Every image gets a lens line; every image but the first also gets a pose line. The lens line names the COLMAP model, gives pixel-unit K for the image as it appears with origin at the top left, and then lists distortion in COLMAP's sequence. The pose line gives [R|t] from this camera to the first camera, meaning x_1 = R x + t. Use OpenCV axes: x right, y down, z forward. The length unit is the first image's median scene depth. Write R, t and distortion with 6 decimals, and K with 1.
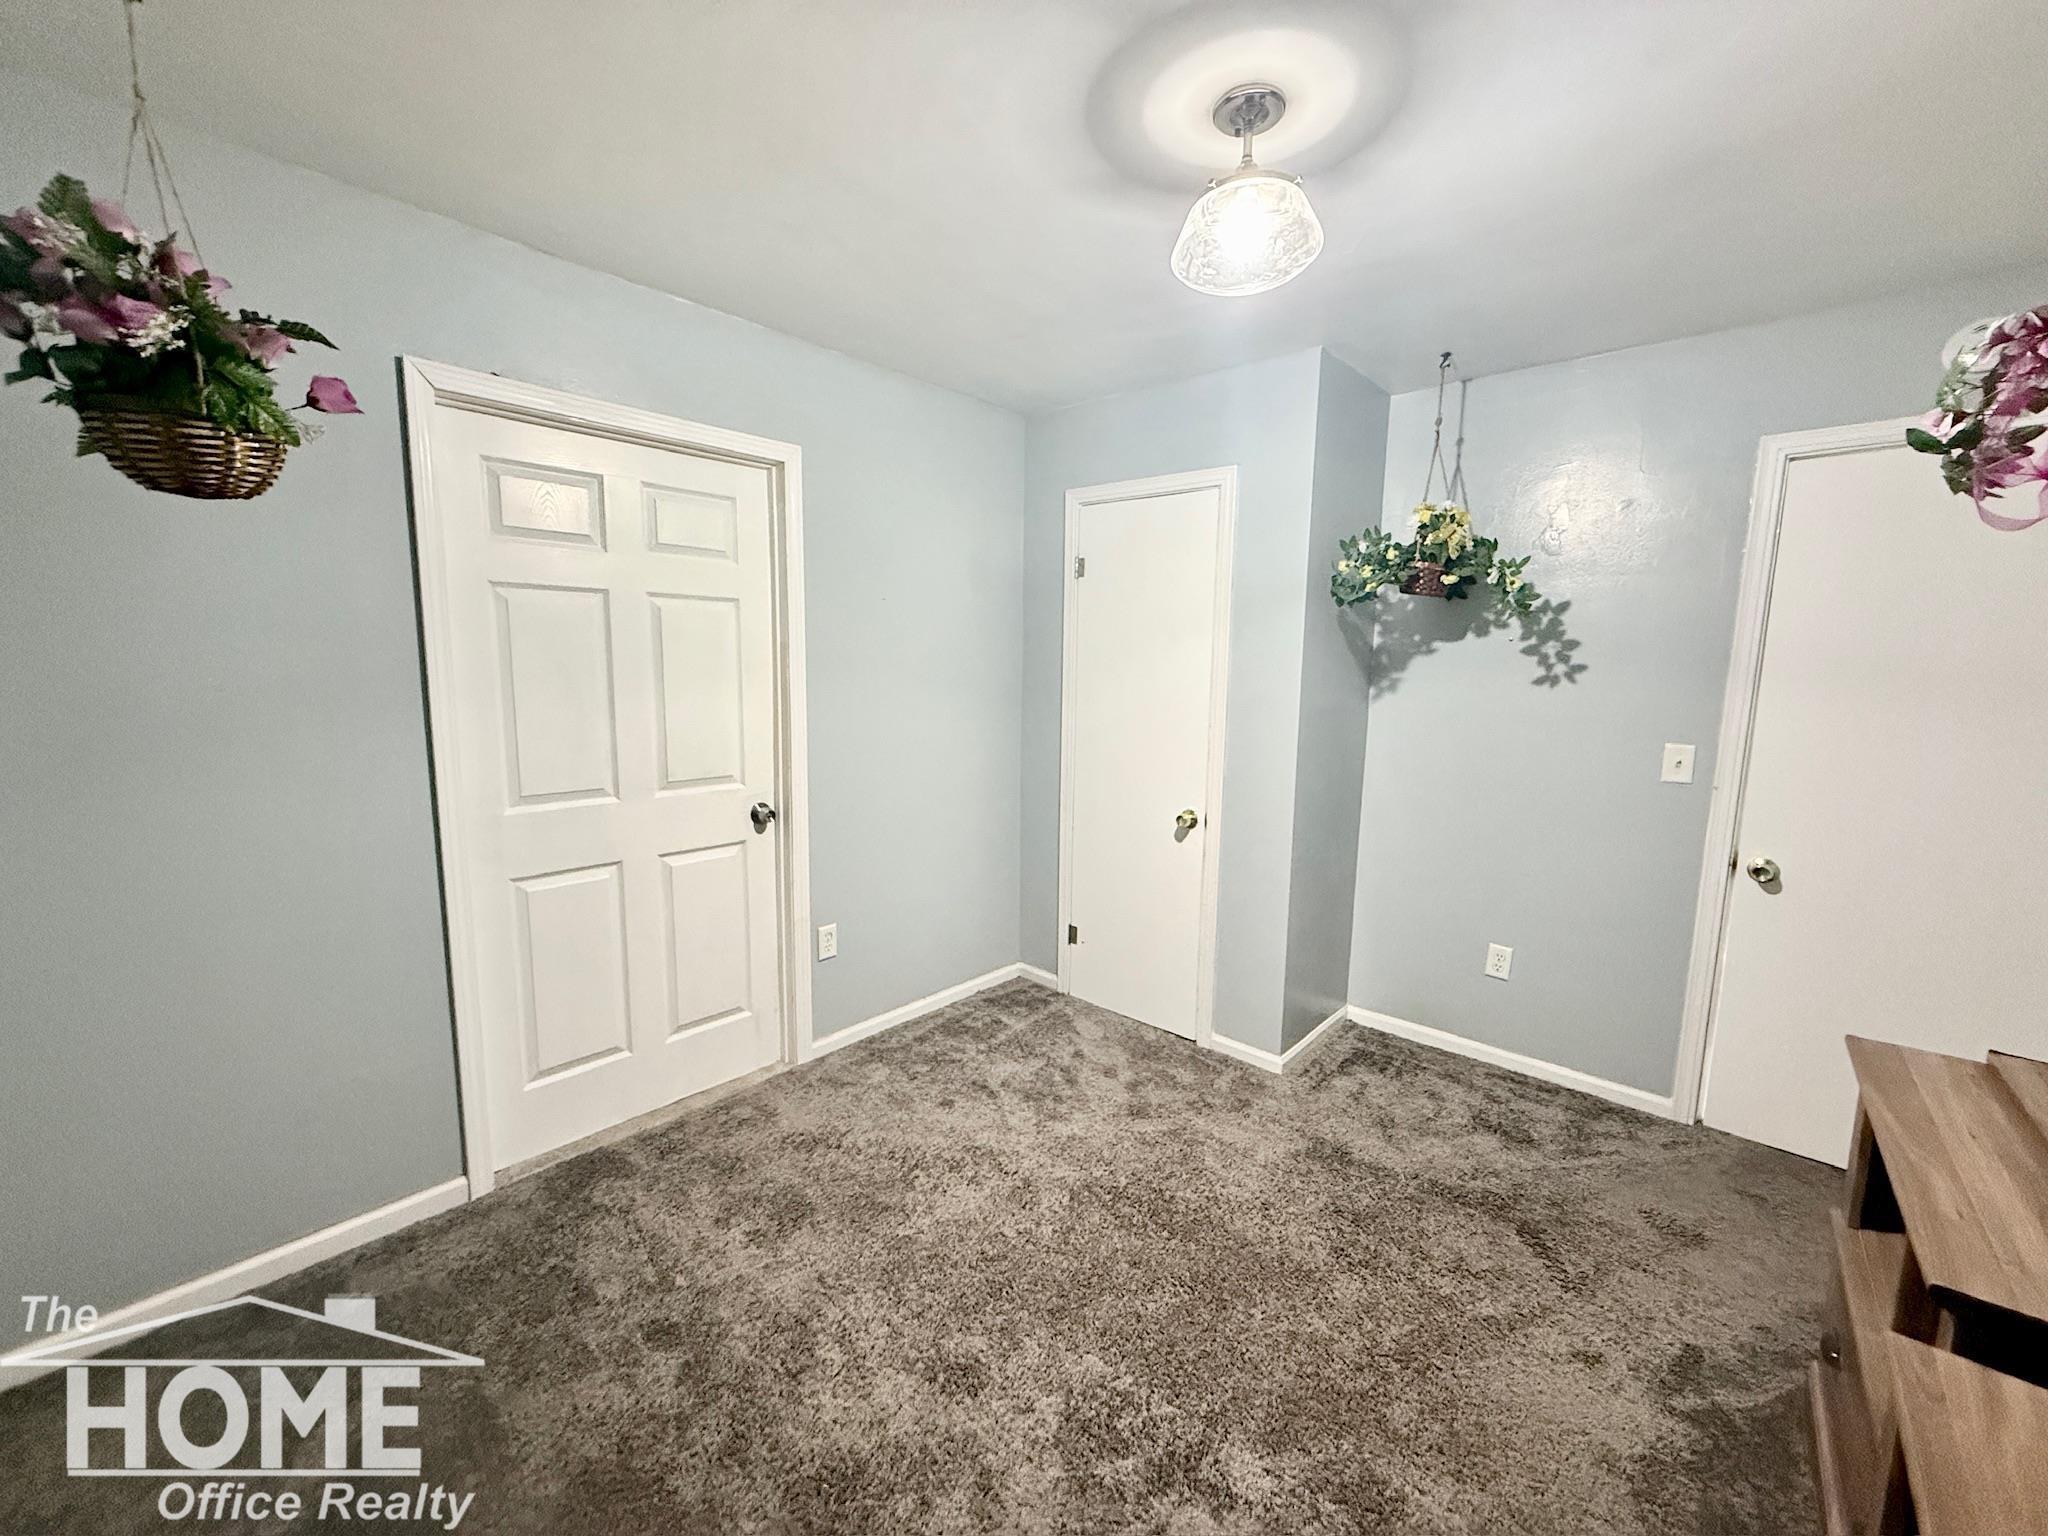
lens RADIAL K [[814.5, 0, 1022.1], [0, 814.5, 768.8], [0, 0, 1]] dist [-0.000682, -0.000122]
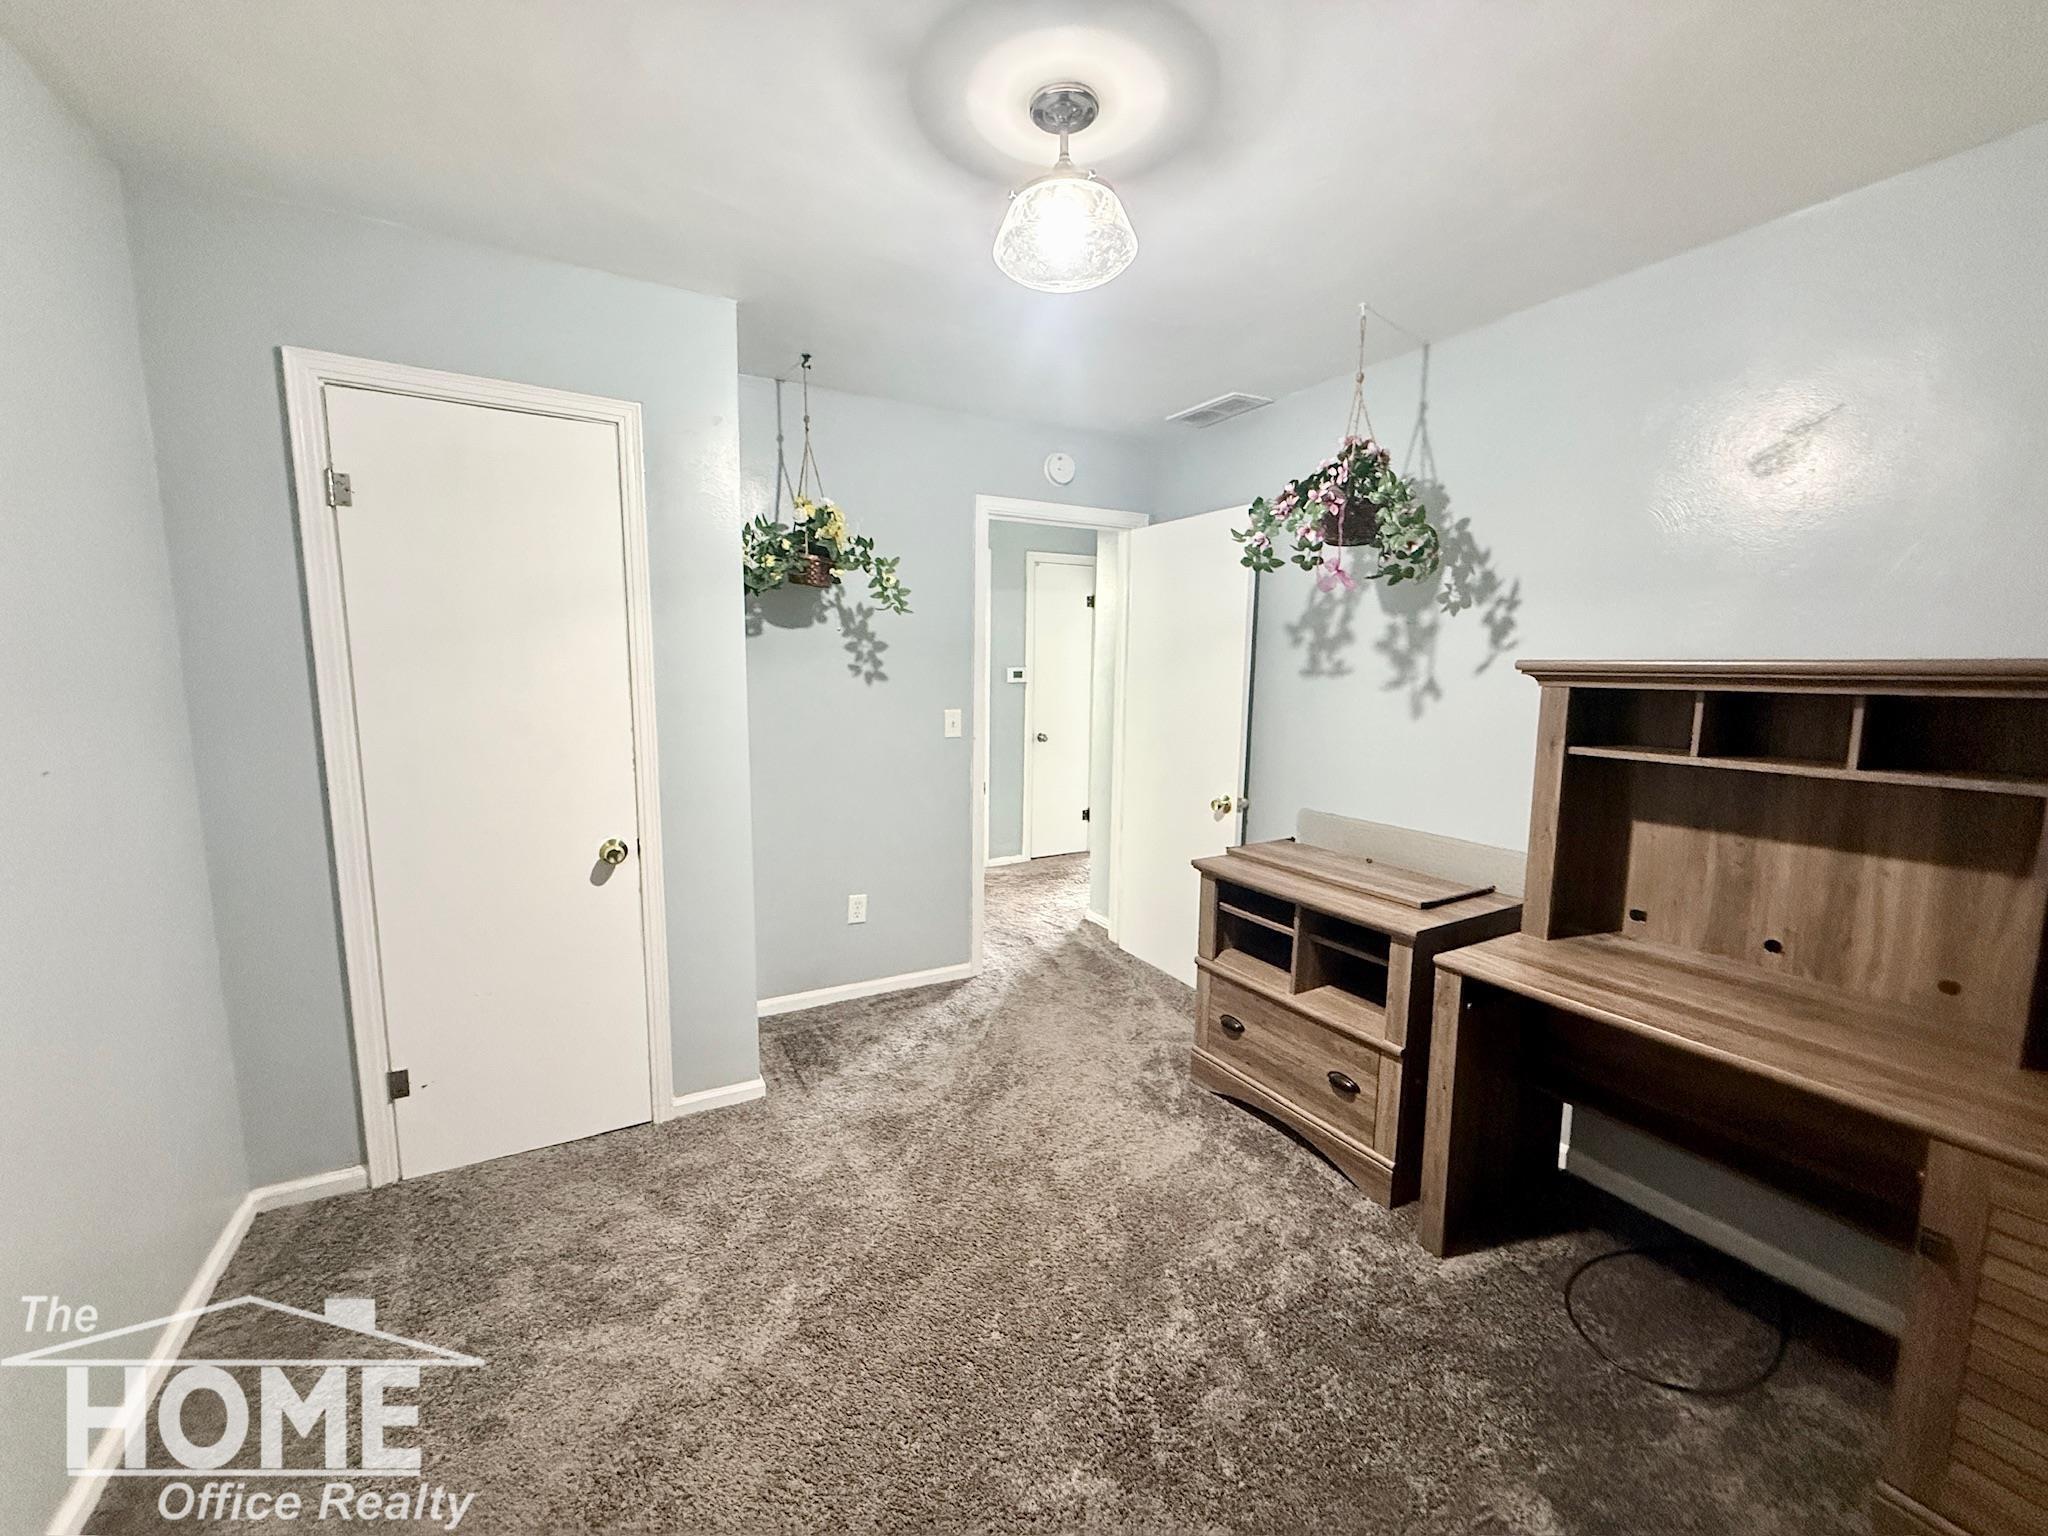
lens RADIAL K [[814.5, 0, 1022.1], [0, 814.5, 768.8], [0, 0, 1]] dist [-0.000682, -0.000122]
pose [[0.328084, -0.138464, 0.934446, -0.412210], [0.121873, 0.987136, 0.103482, -0.052312], [-0.936754, 0.079933, 0.340738, 0.400419]]
